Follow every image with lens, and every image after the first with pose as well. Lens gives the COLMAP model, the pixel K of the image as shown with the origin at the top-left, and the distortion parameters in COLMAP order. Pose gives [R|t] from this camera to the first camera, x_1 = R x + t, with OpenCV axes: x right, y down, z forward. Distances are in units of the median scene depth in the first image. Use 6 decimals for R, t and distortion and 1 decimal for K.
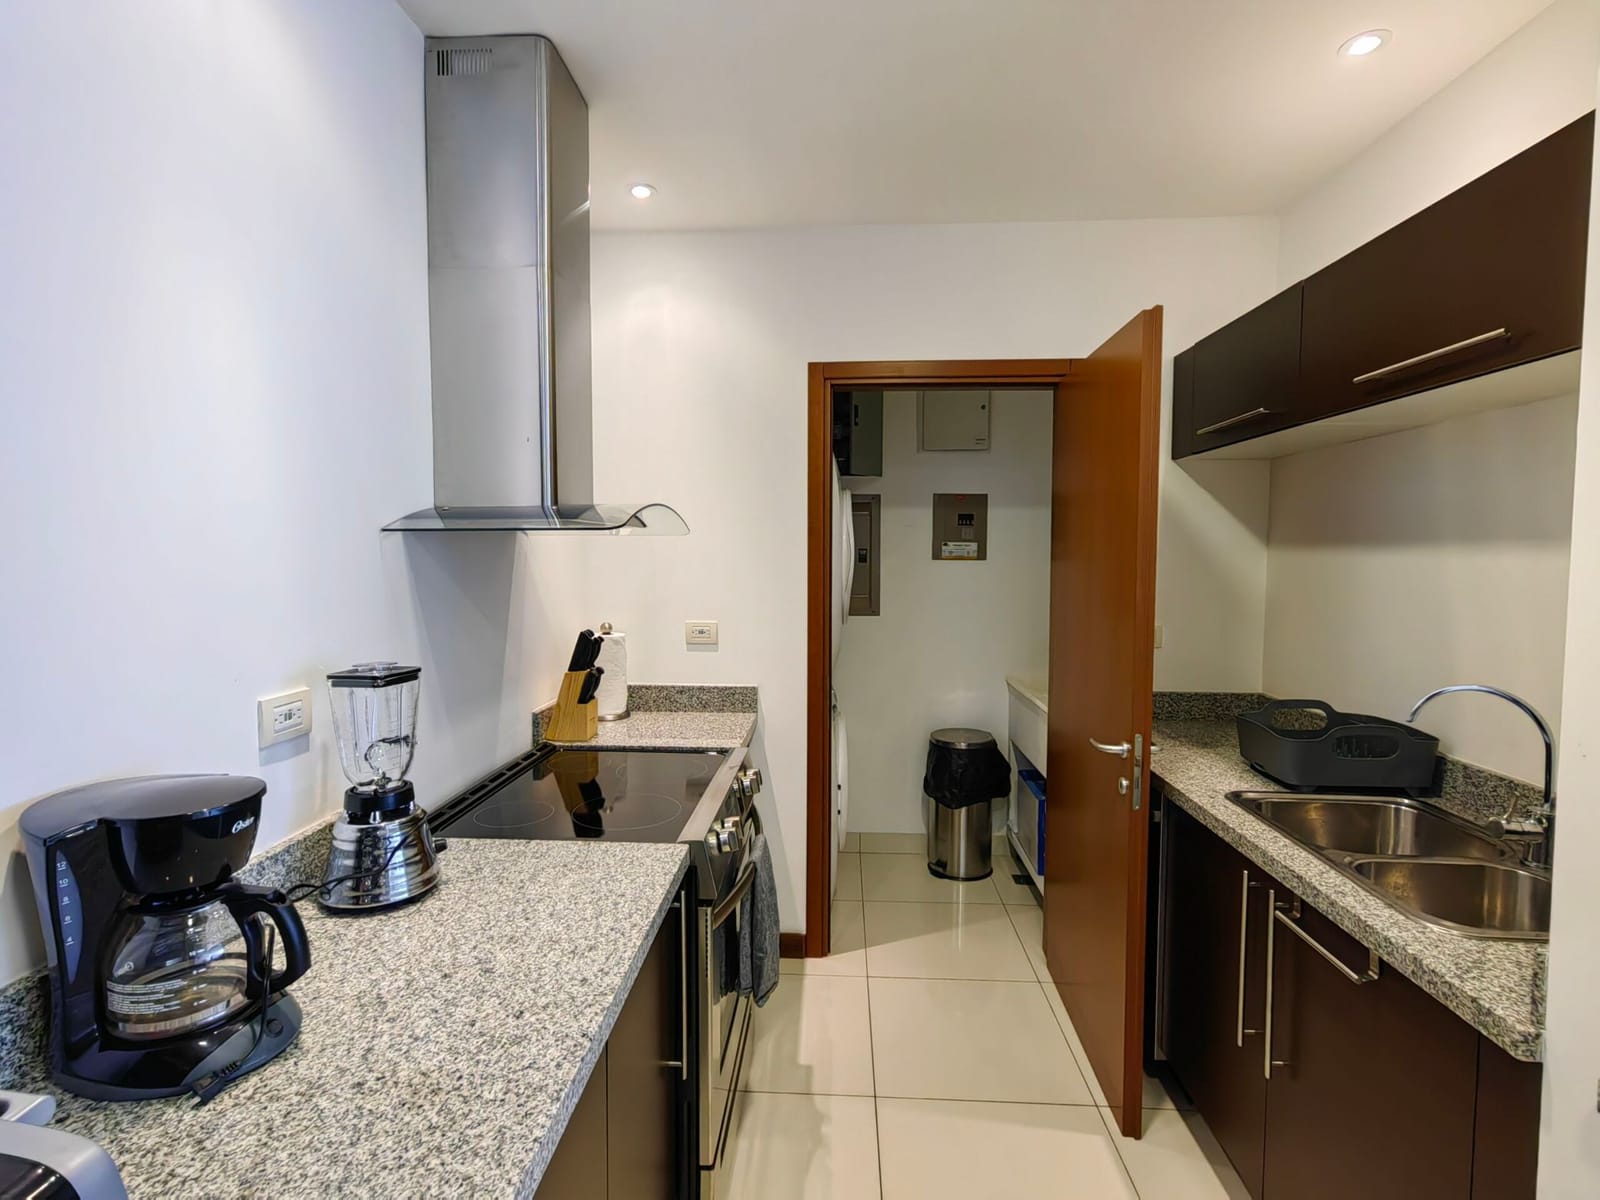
lens RADIAL K [[771.0, 0, 798.7], [0, 771.0, 592.1], [0, 0, 1]] dist [-0.001915, -0.000121]
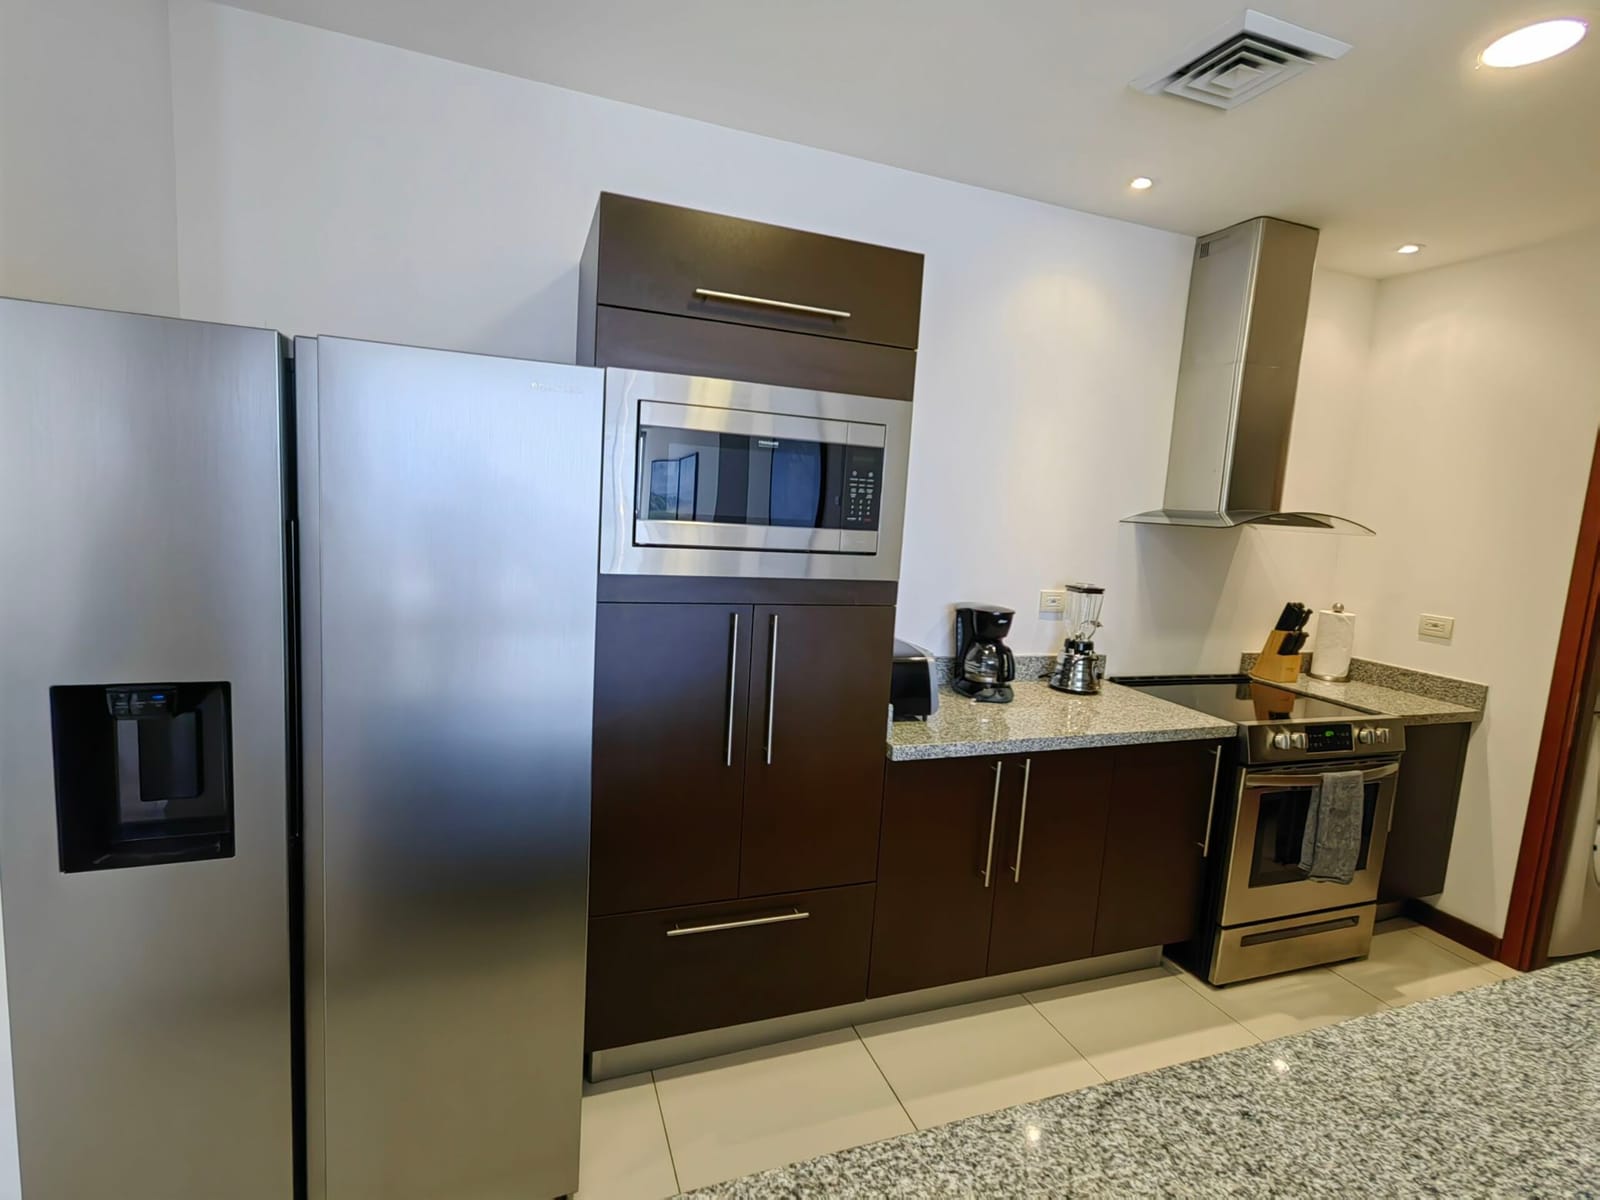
lens RADIAL K [[771.0, 0, 799.6], [0, 771.0, 596.3], [0, 0, 1]] dist [-0.001915, -0.000121]
pose [[0.399415, 0.138390, -0.906265, 0.832798], [-0.110297, 0.988614, 0.102355, -0.003733], [0.910111, 0.059076, 0.410132, -0.472158]]
